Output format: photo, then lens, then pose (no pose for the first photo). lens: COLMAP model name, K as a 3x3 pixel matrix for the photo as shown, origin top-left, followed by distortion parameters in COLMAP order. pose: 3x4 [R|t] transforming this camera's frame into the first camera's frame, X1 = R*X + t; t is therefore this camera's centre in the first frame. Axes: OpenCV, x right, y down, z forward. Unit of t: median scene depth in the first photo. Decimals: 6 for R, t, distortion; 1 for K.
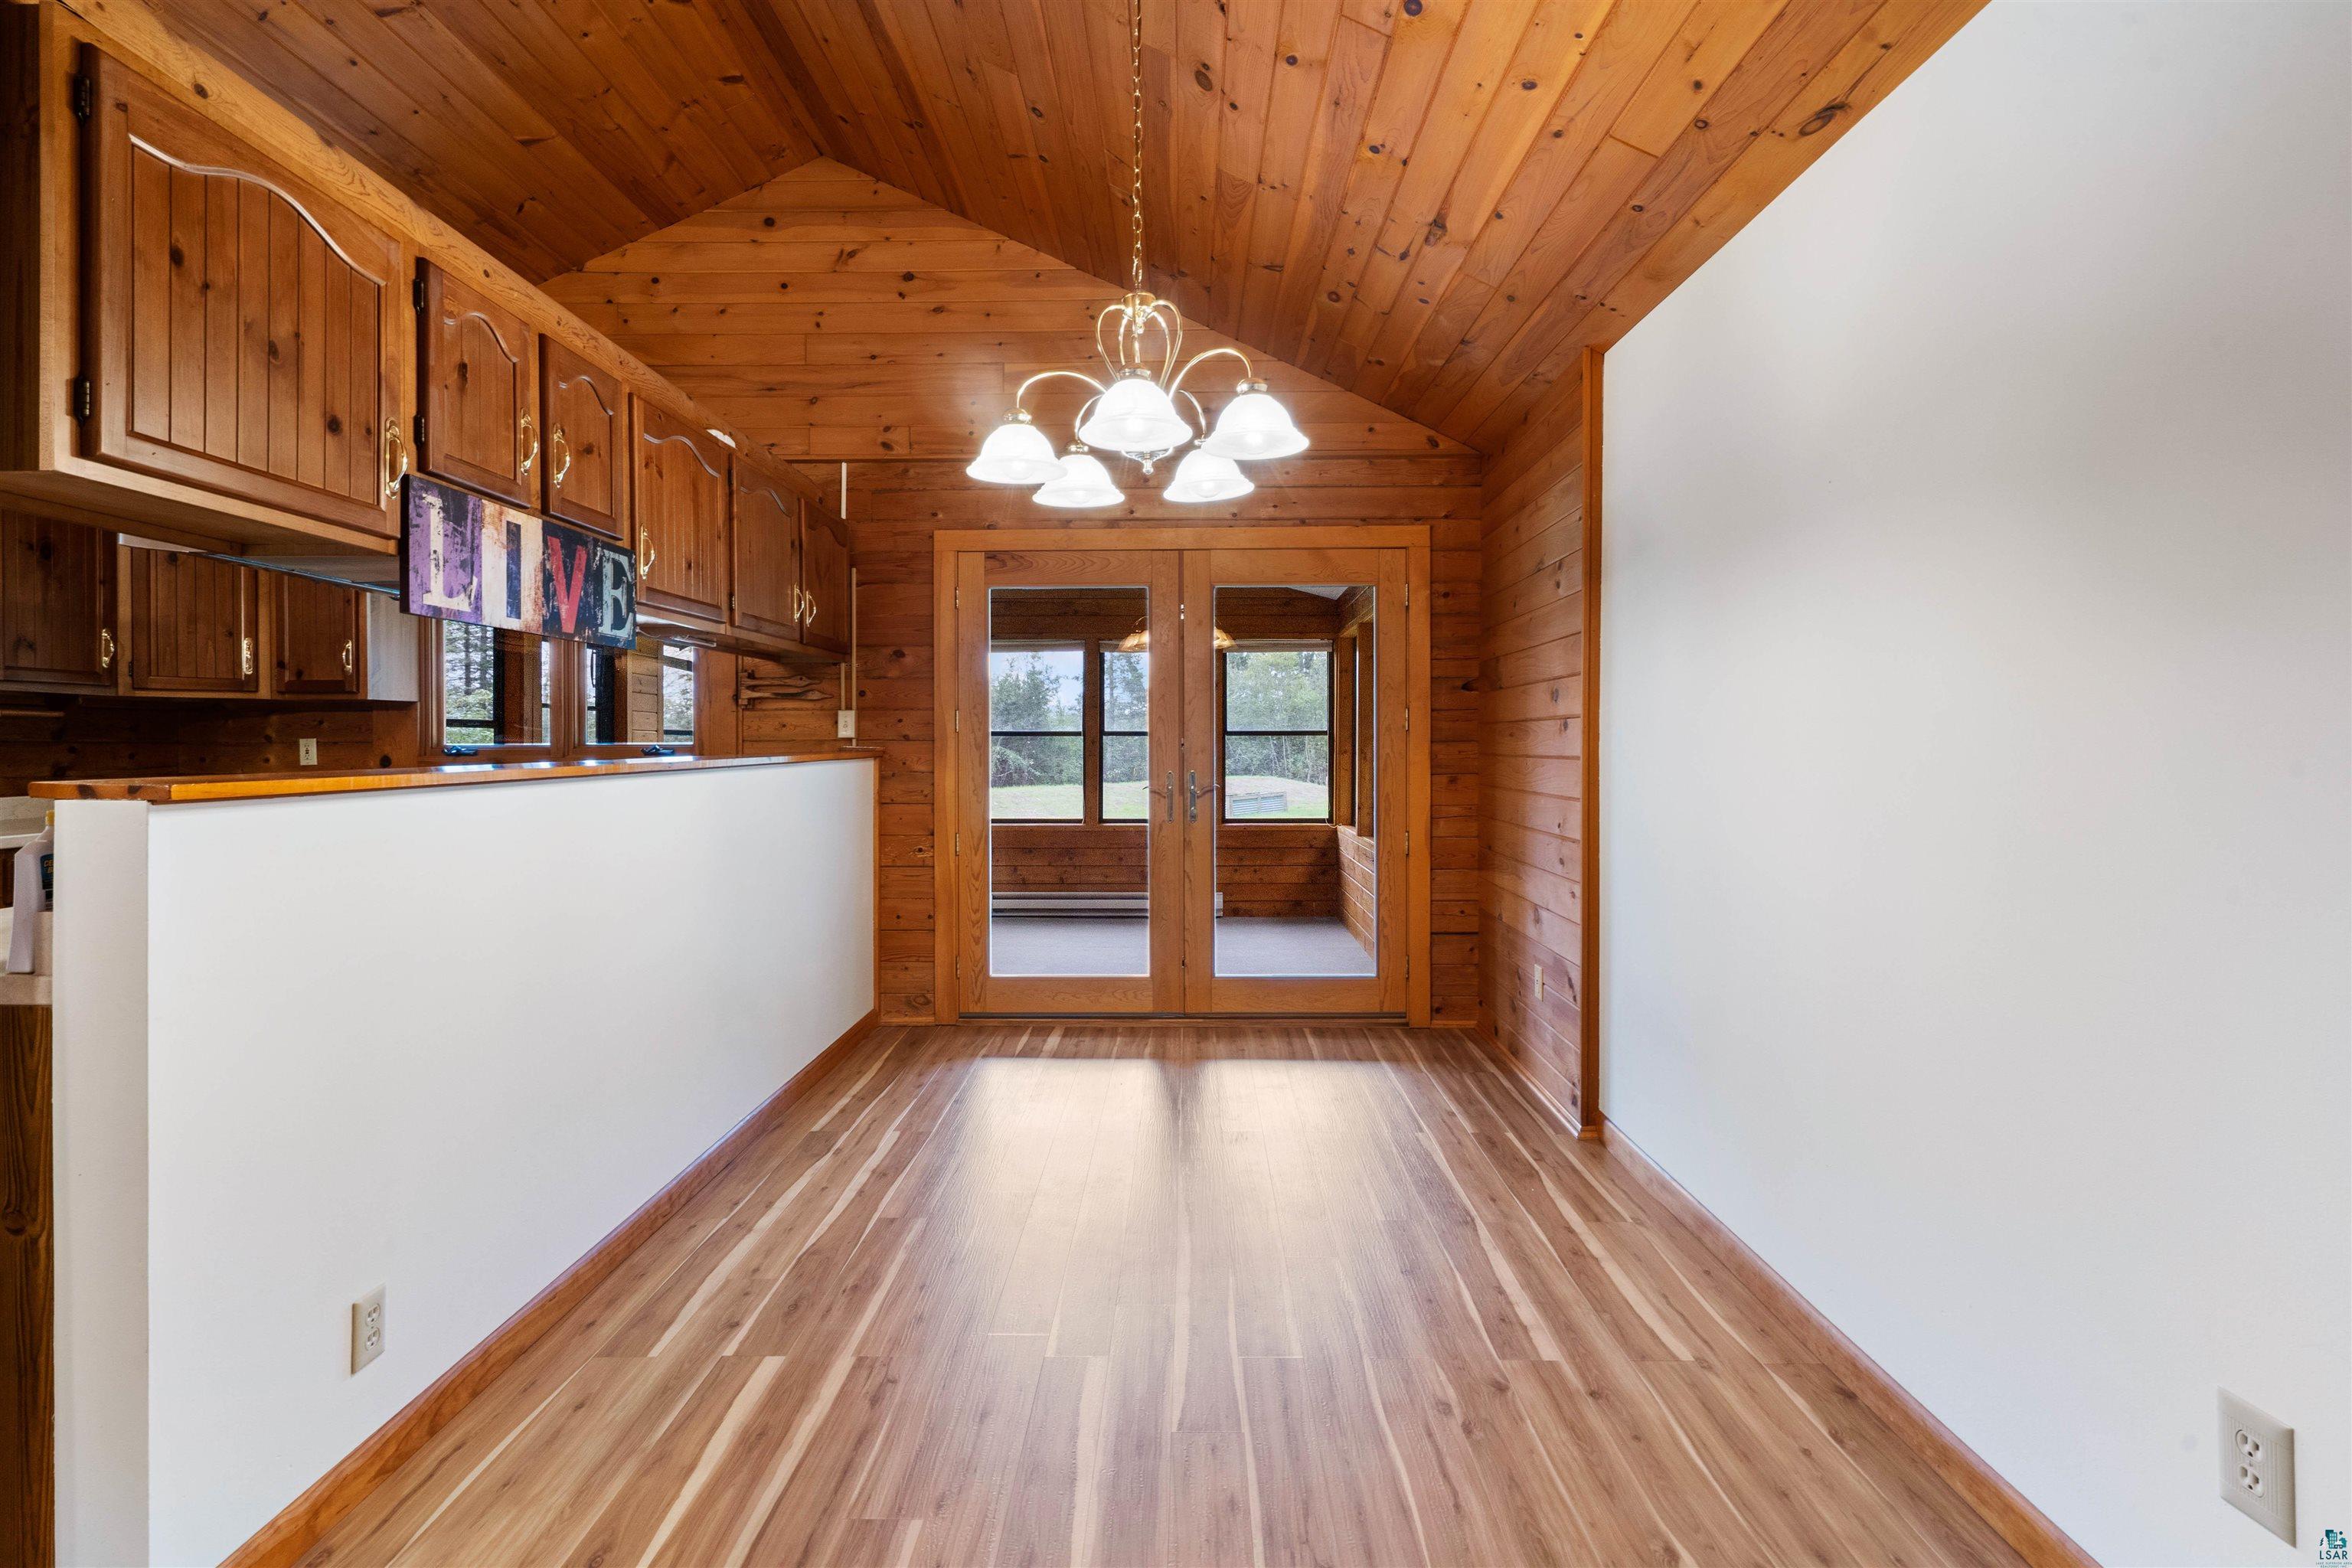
lens RADIAL K [[1084.5, 0, 1180.9], [0, 1084.5, 740.9], [0, 0, 1]] dist [-0.004735, 0.001507]
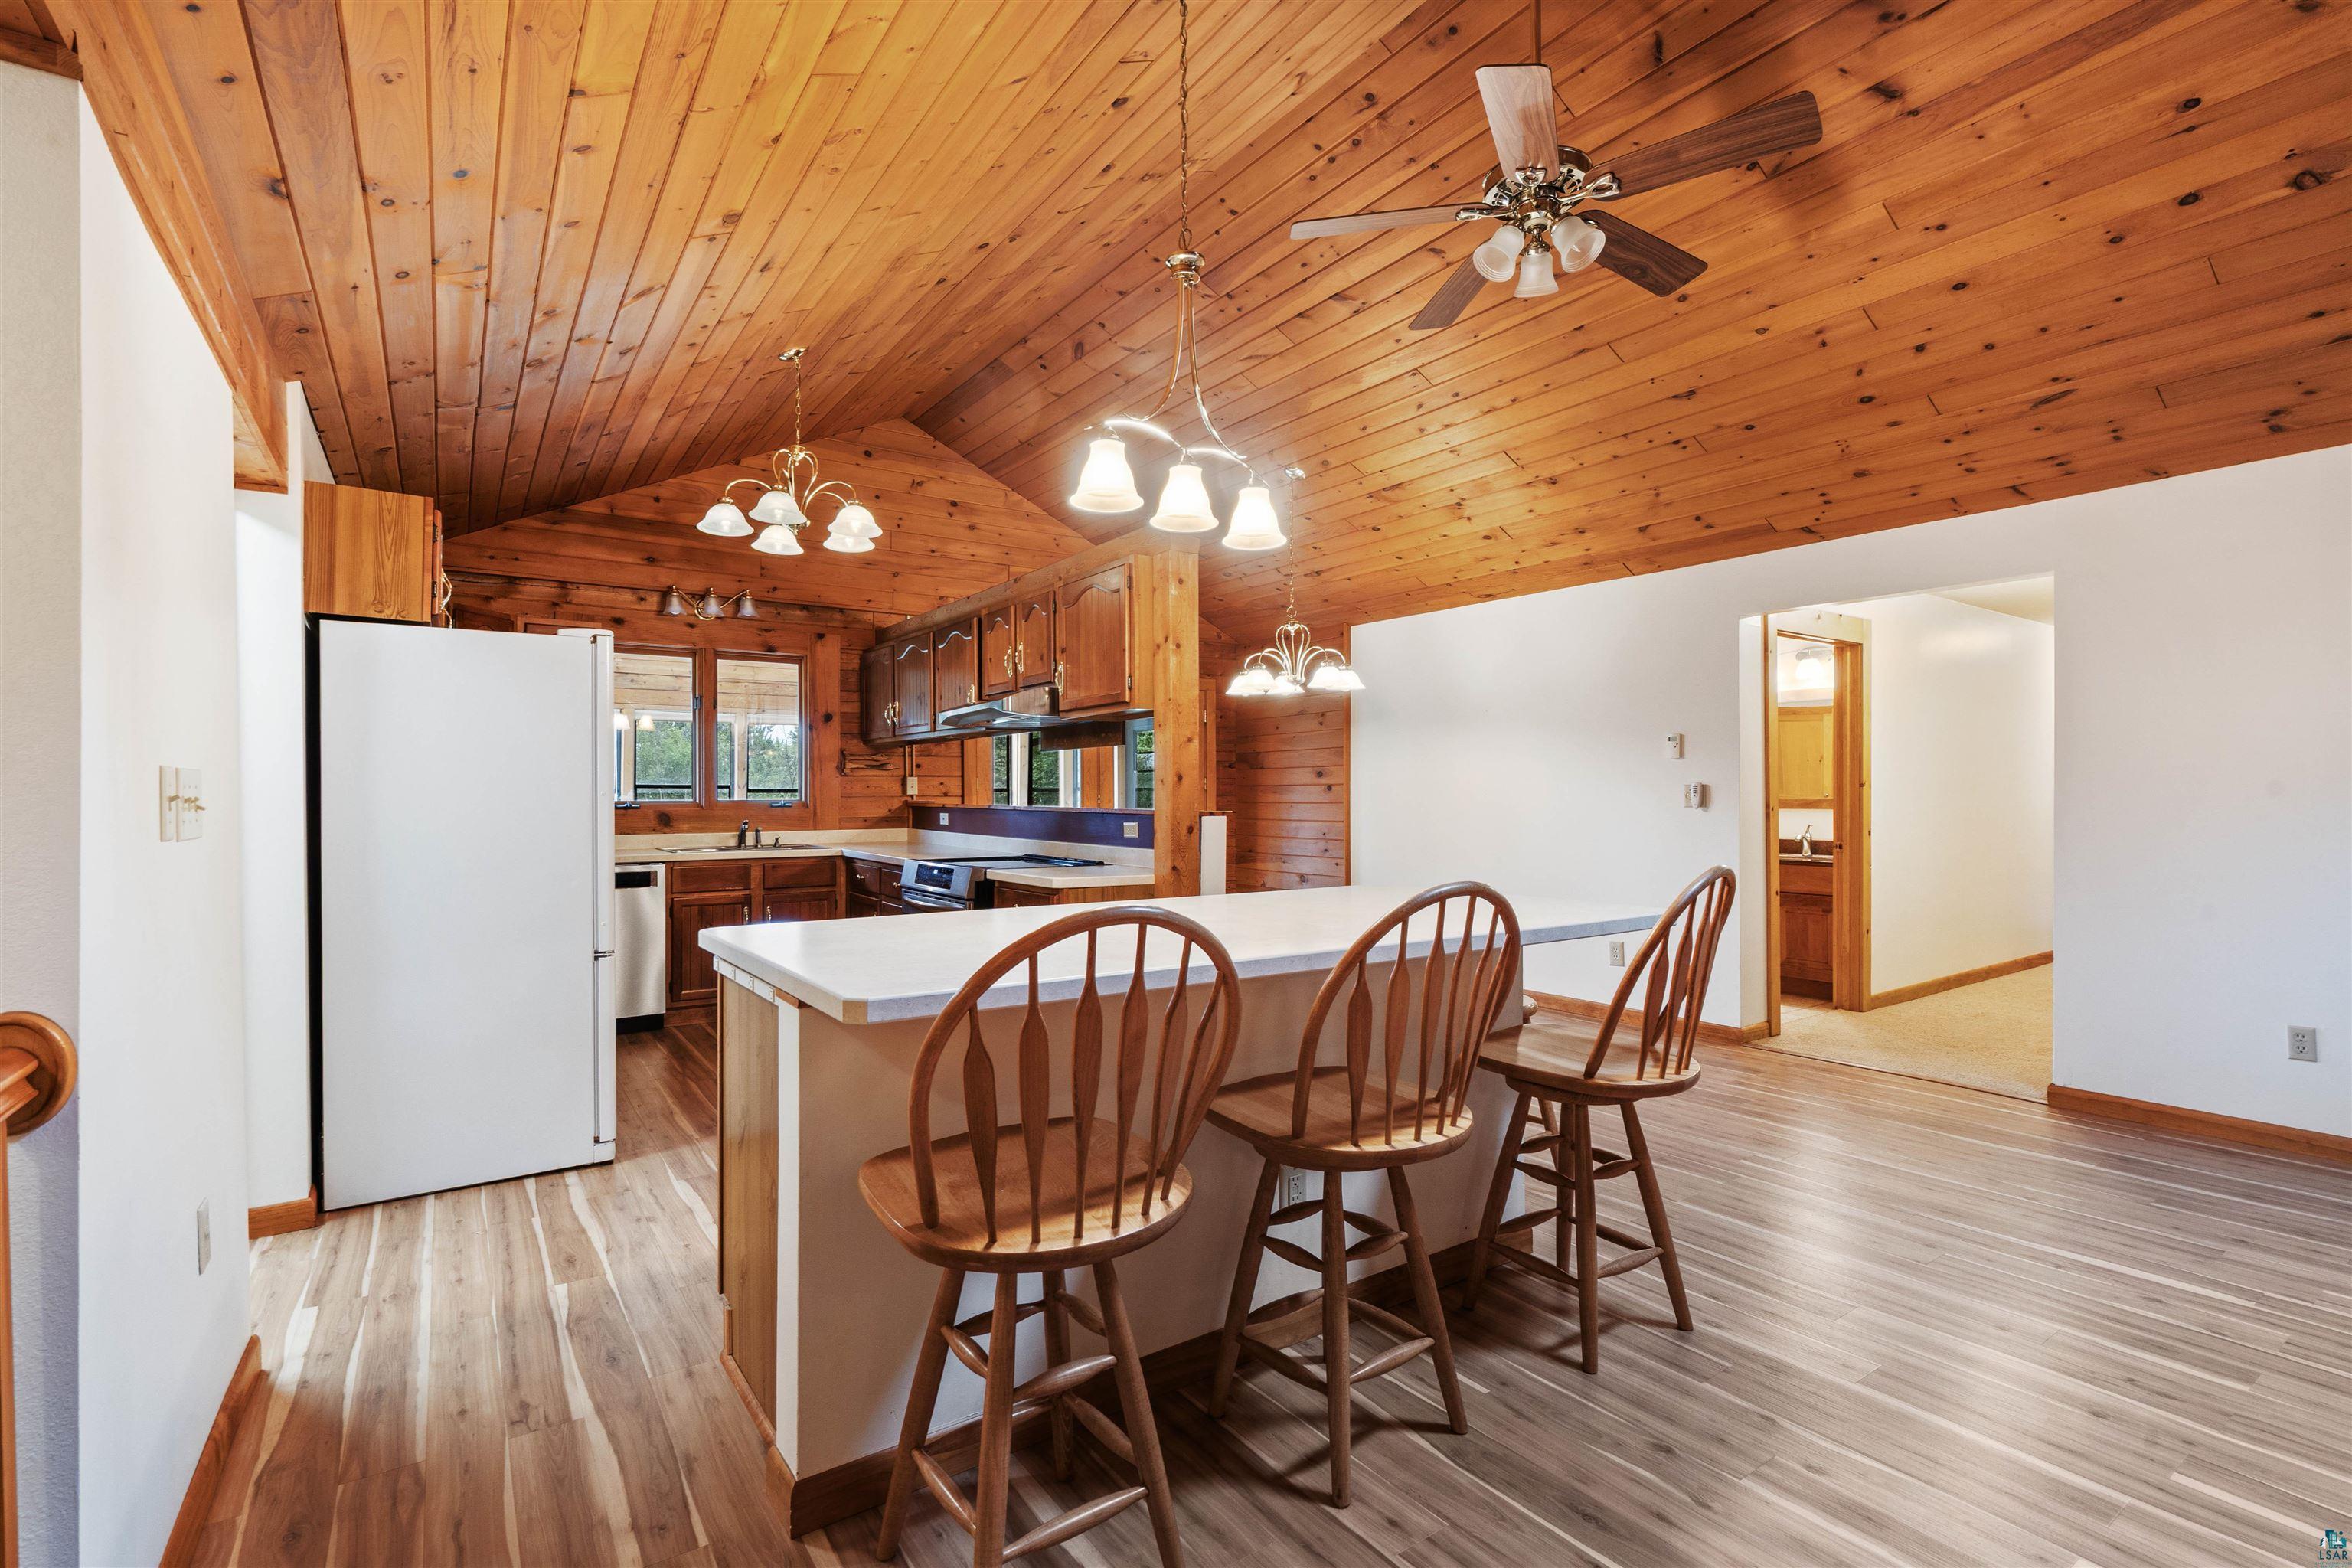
lens RADIAL K [[1077.1, 0, 1172.3], [0, 1077.1, 785.5], [0, 0, 1]] dist [-0.005736, -0.000837]
pose [[0.820818, 0.002621, 0.571184, -0.886919], [0.004737, 0.999924, -0.011396, 0.003323], [-0.571170, 0.012060, 0.820743, -0.469615]]
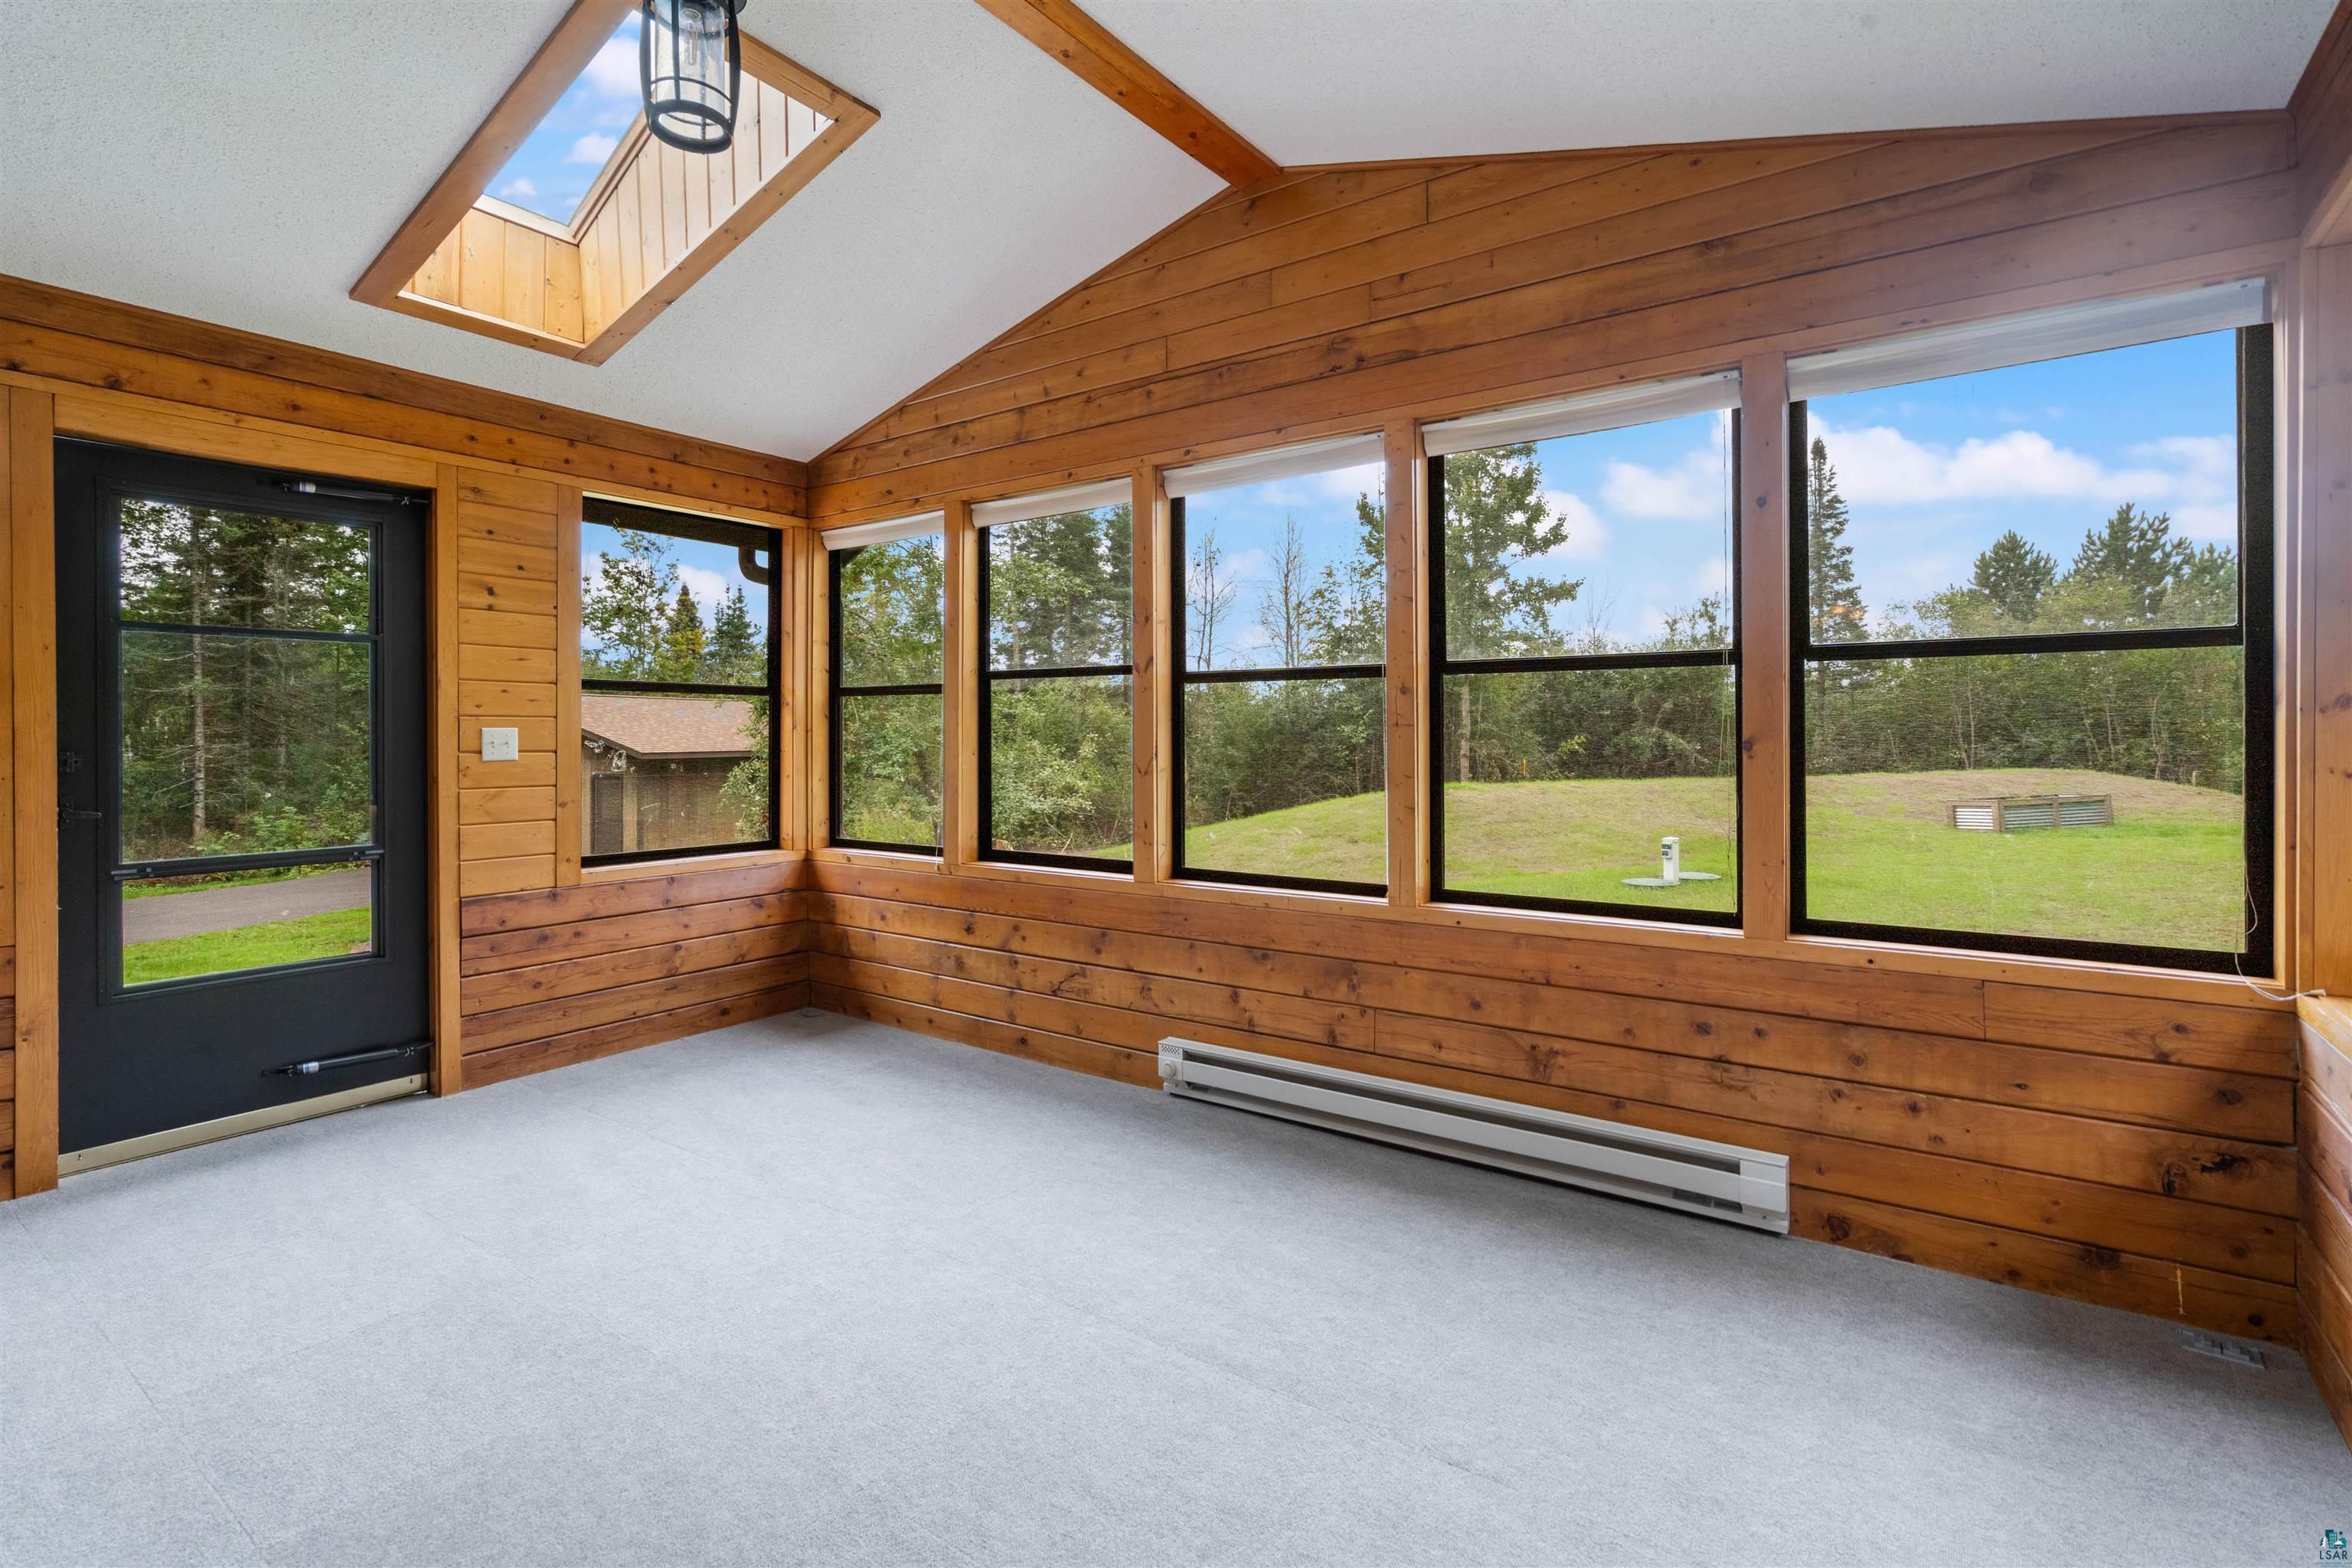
lens RADIAL K [[1084.5, 0, 1199.7], [0, 1084.5, 725.3], [0, 0, 1]] dist [-0.004735, 0.001507]
pose [[0.821099, -0.007469, -0.570737, 0.141391], [0.007271, 0.999970, -0.002625, 0.026922], [0.570739, -0.001995, 0.821129, 1.172989]]
